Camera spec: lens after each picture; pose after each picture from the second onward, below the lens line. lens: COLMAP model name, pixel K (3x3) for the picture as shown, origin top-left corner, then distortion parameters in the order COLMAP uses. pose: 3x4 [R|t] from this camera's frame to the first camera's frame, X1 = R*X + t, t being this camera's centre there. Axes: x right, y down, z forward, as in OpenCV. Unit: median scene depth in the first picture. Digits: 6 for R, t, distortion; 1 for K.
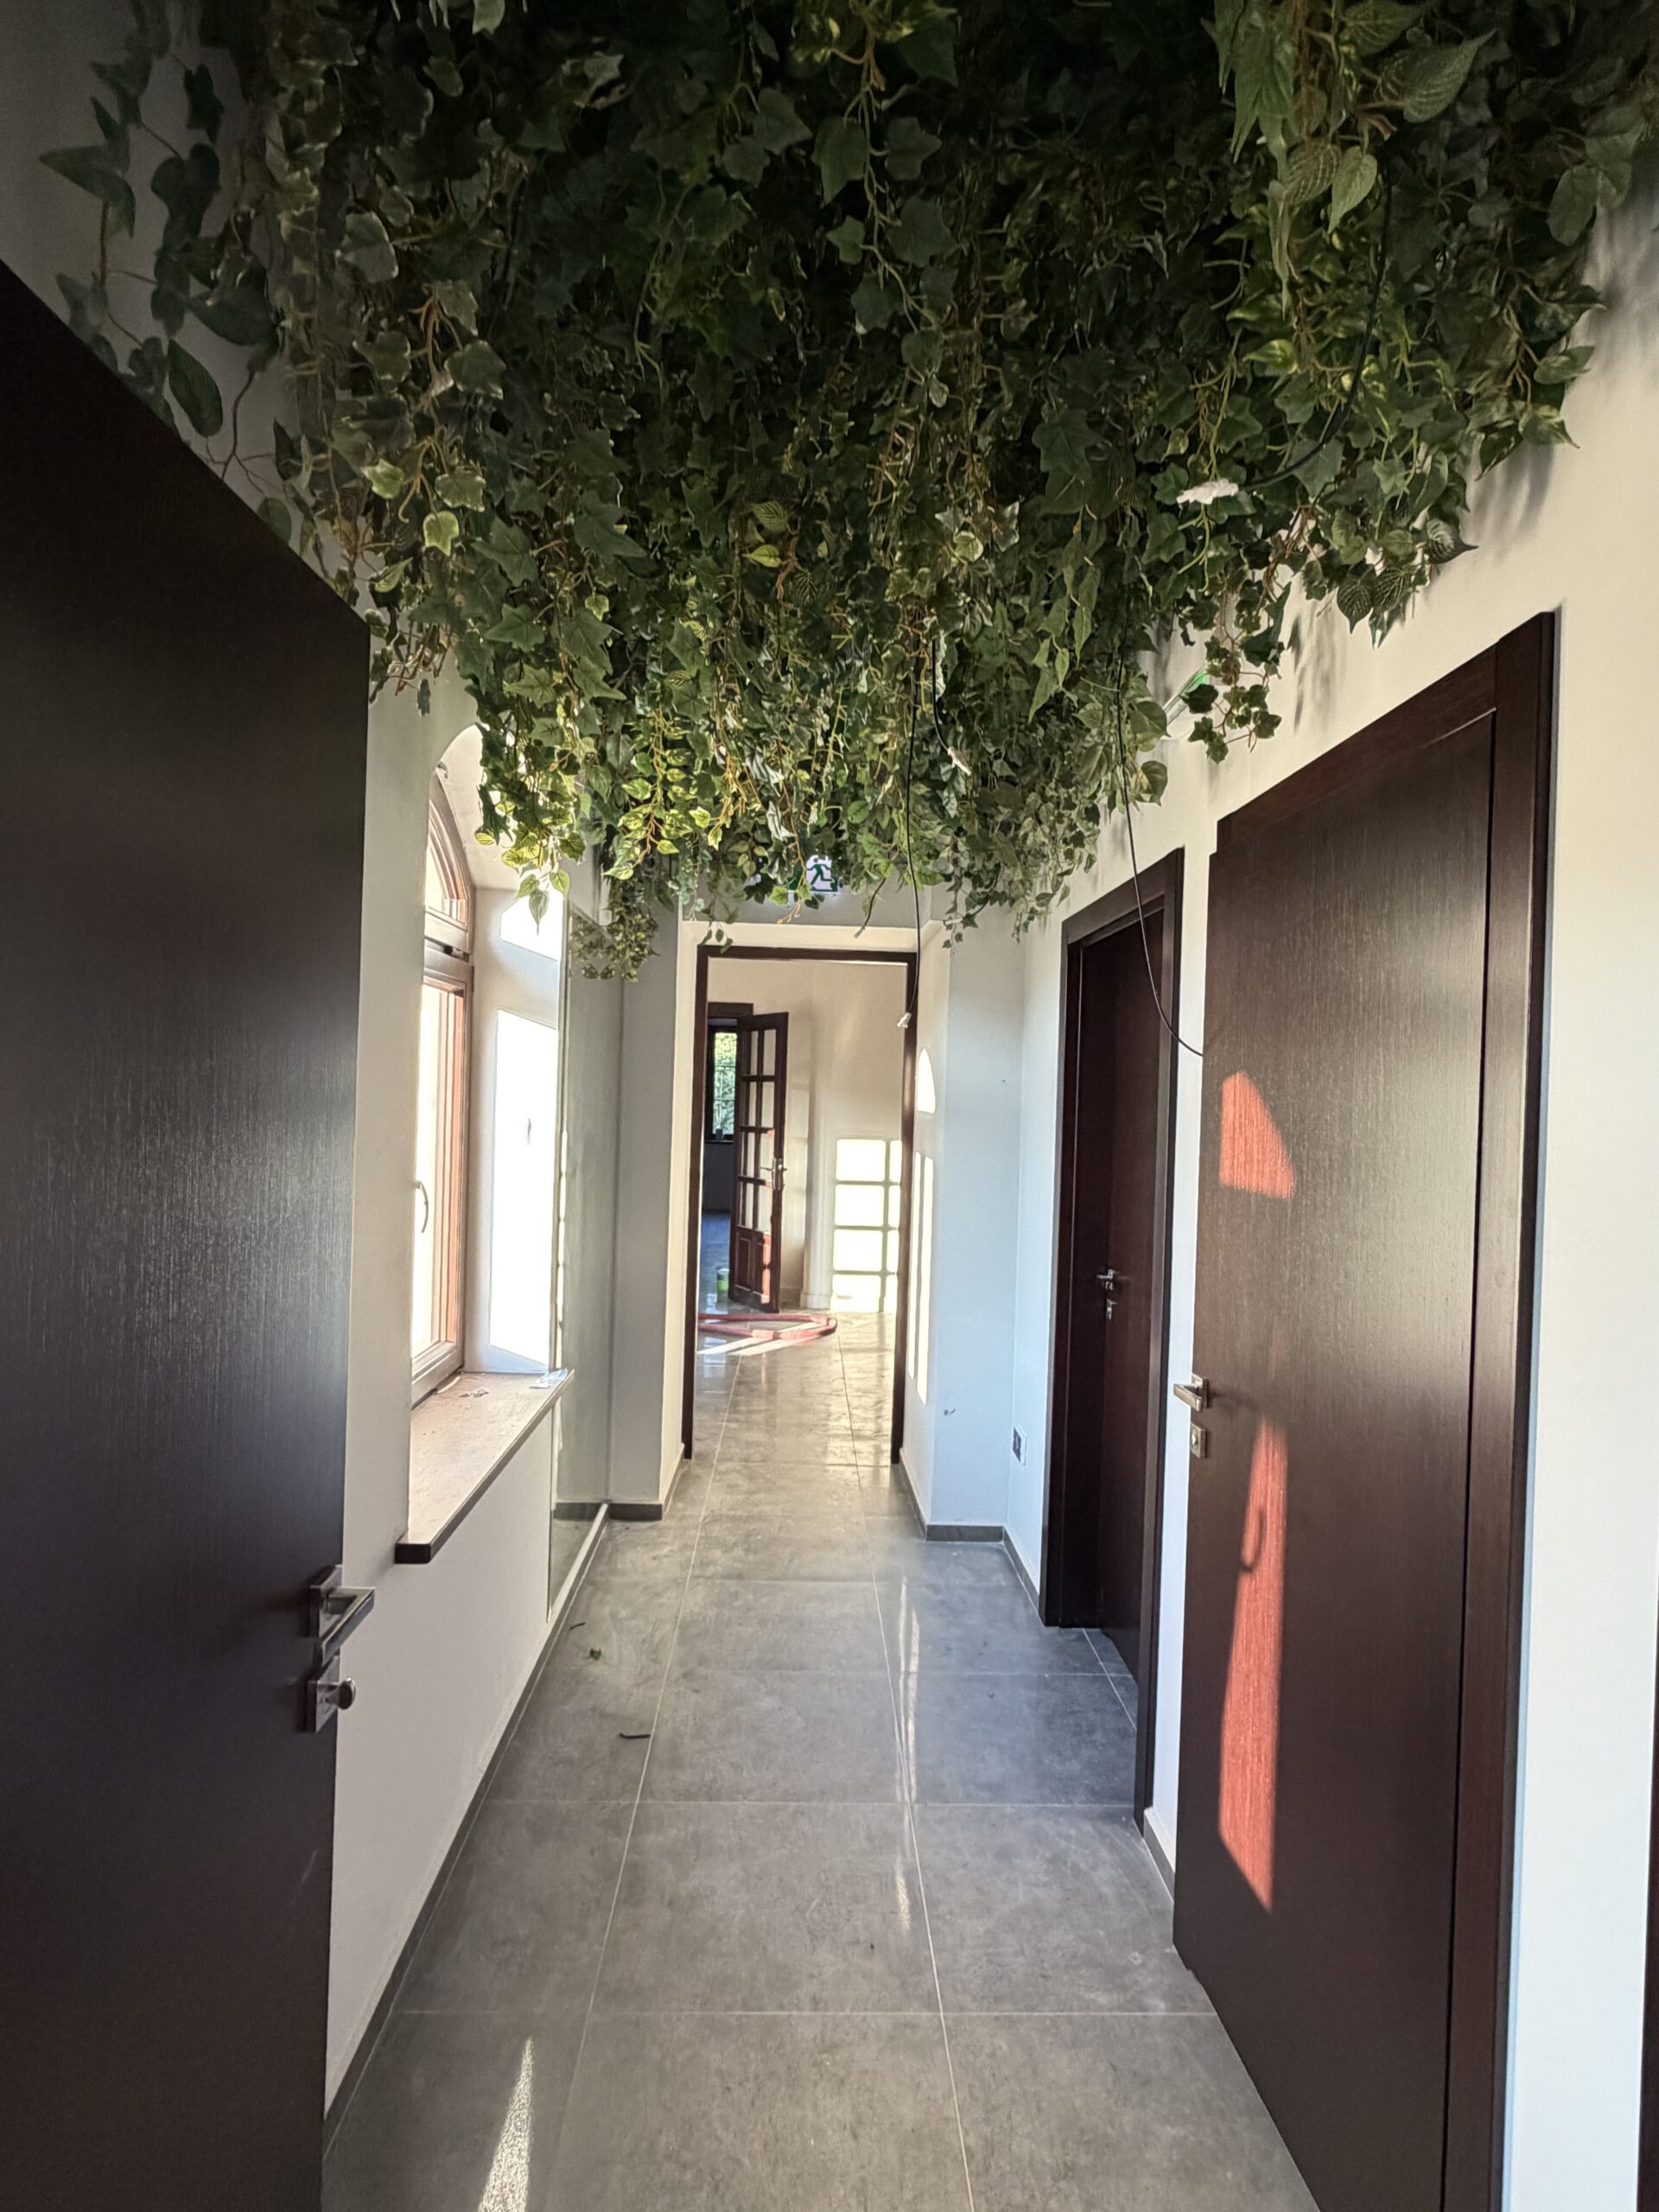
lens RADIAL K [[1202.2, 0, 831.4], [0, 1202.2, 1102.4], [0, 0, 1]] dist [0.002544, 0.000766]
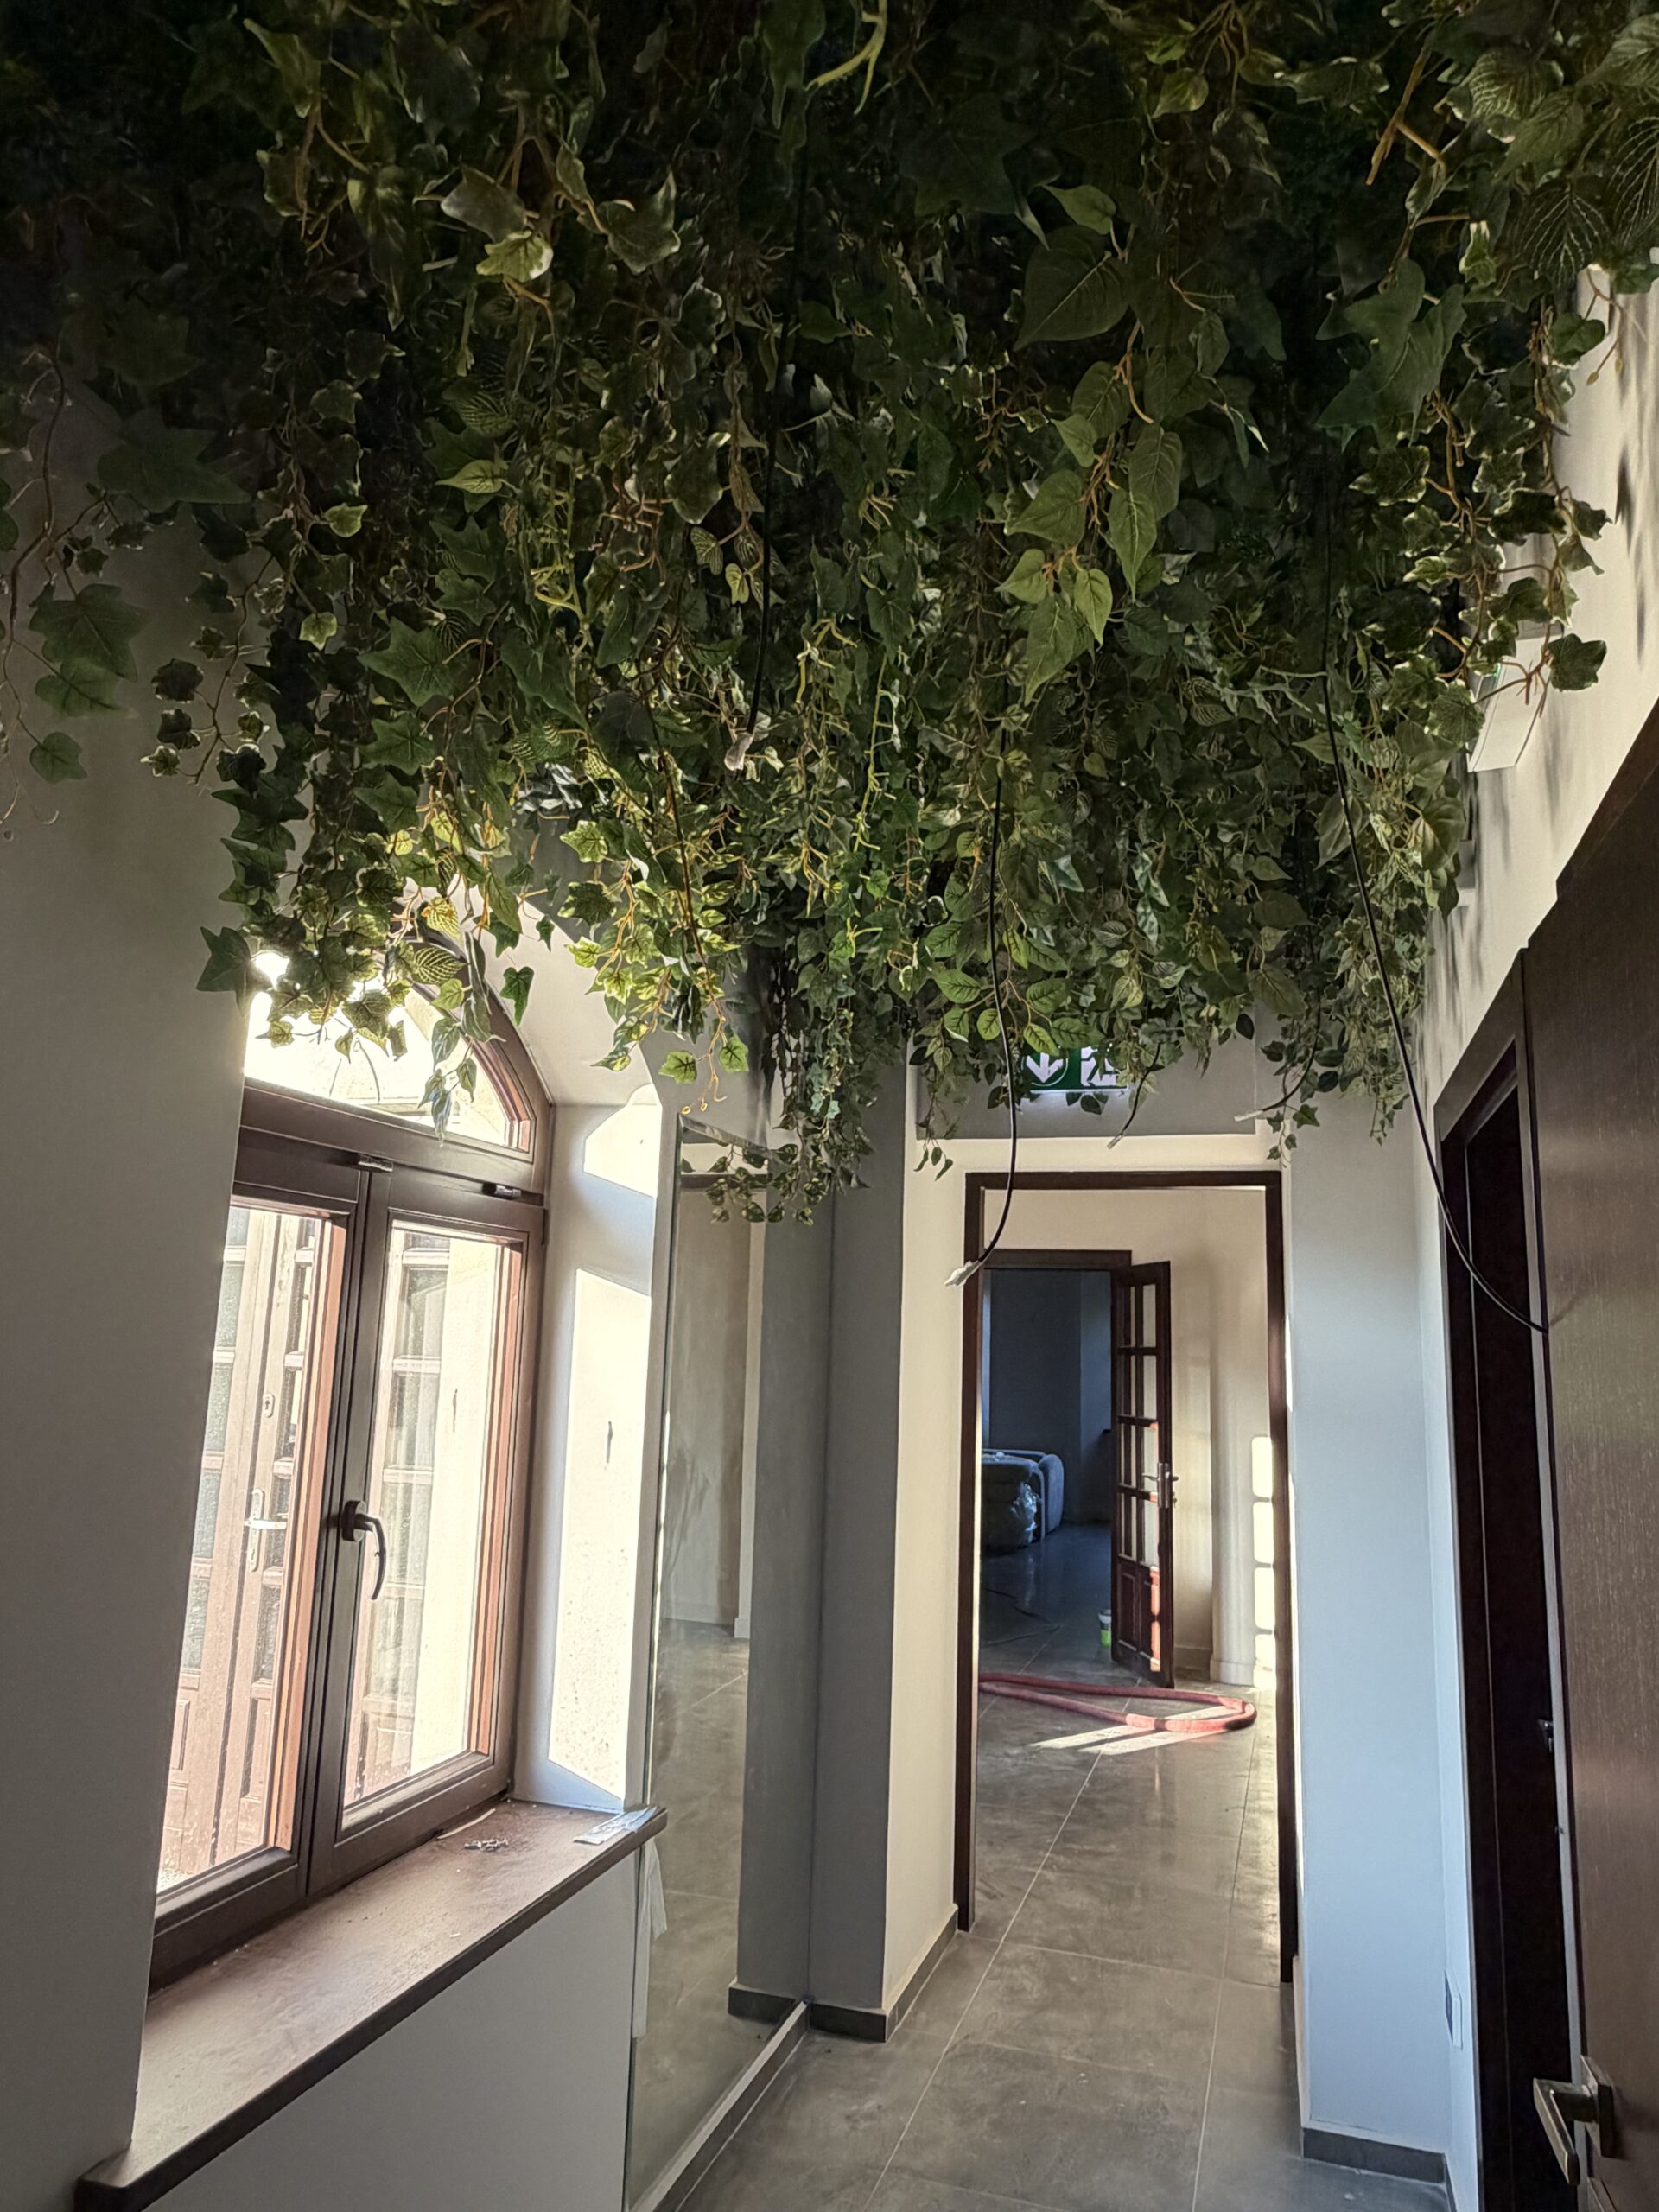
lens RADIAL K [[1416.7, 0, 829.9], [0, 1416.7, 1098.0], [0, 0, 1]] dist [0.001933, -0.001931]
pose [[0.941035, -0.062235, -0.332536, 0.176439], [-0.002586, 0.981582, -0.191022, -0.016265], [0.338300, 0.180618, 0.923542, 0.267152]]
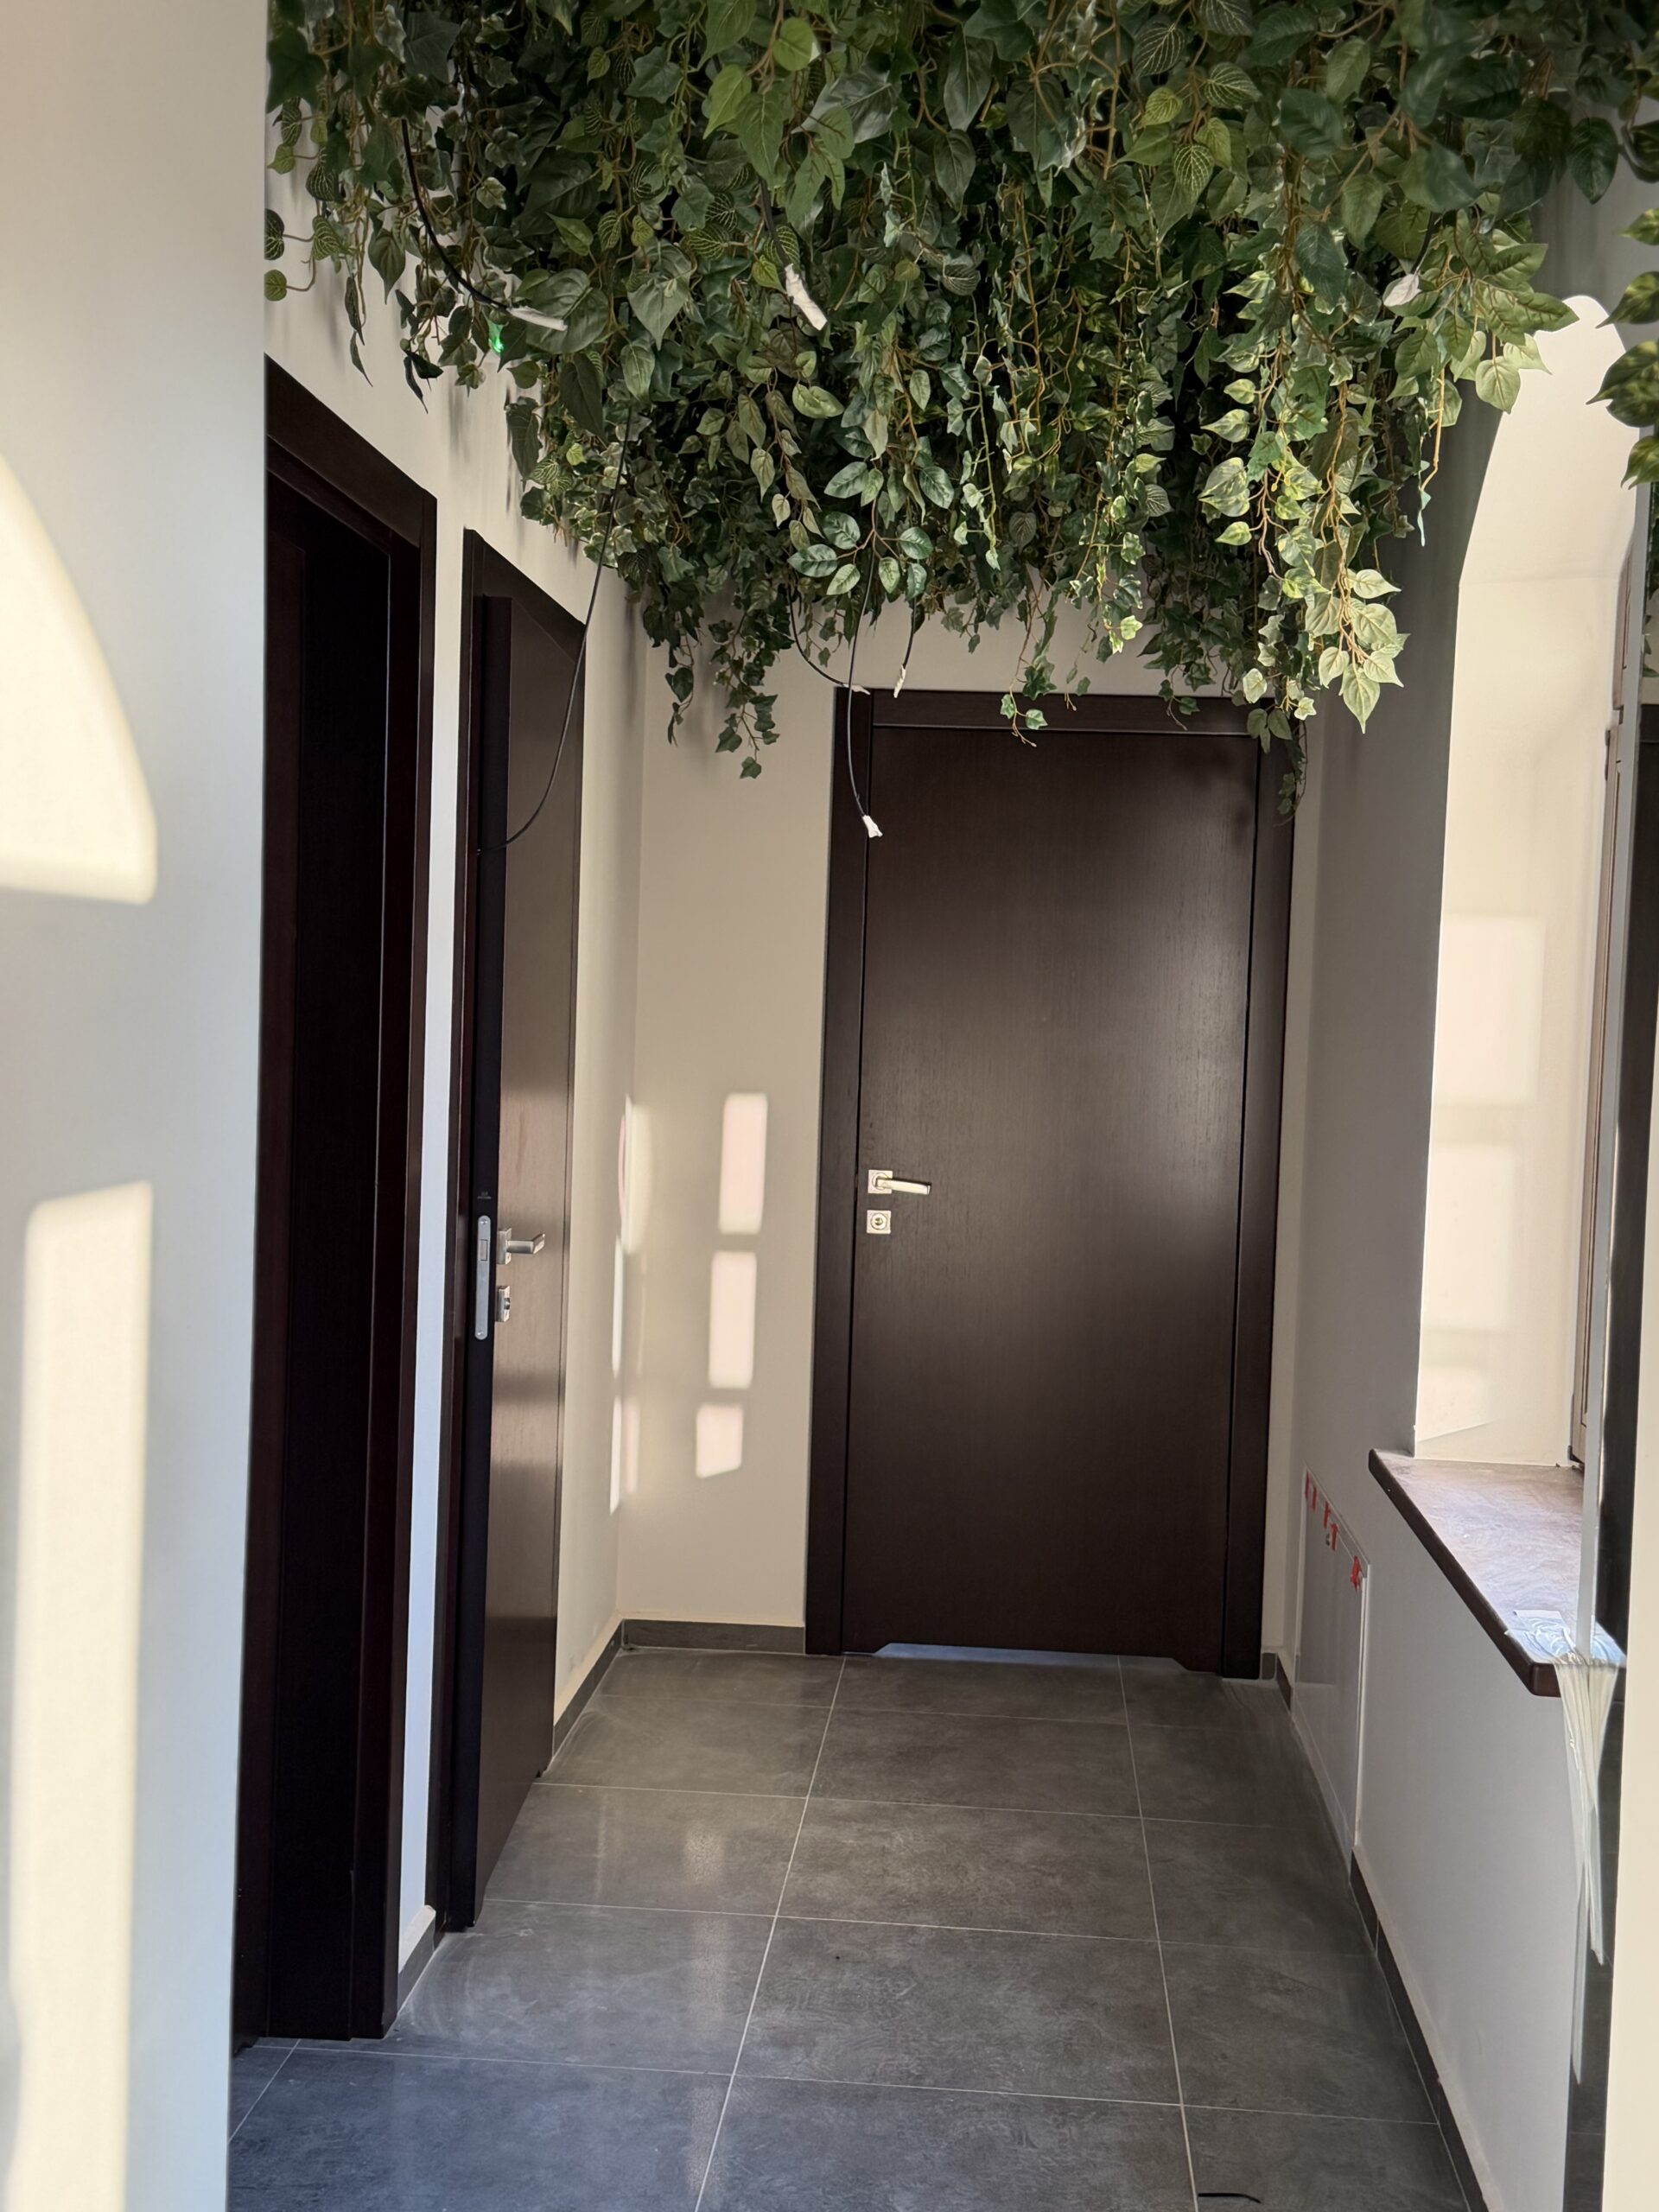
lens RADIAL K [[2623.9, 0, 838.8], [0, 2623.9, 1134.0], [0, 0, 1]] dist [0.108259, 0.000000]
pose [[-0.993314, -0.063131, 0.096650, -0.080695], [-0.056962, 0.996238, 0.065311, 0.016868], [-0.100410, 0.059369, -0.993173, 2.089434]]
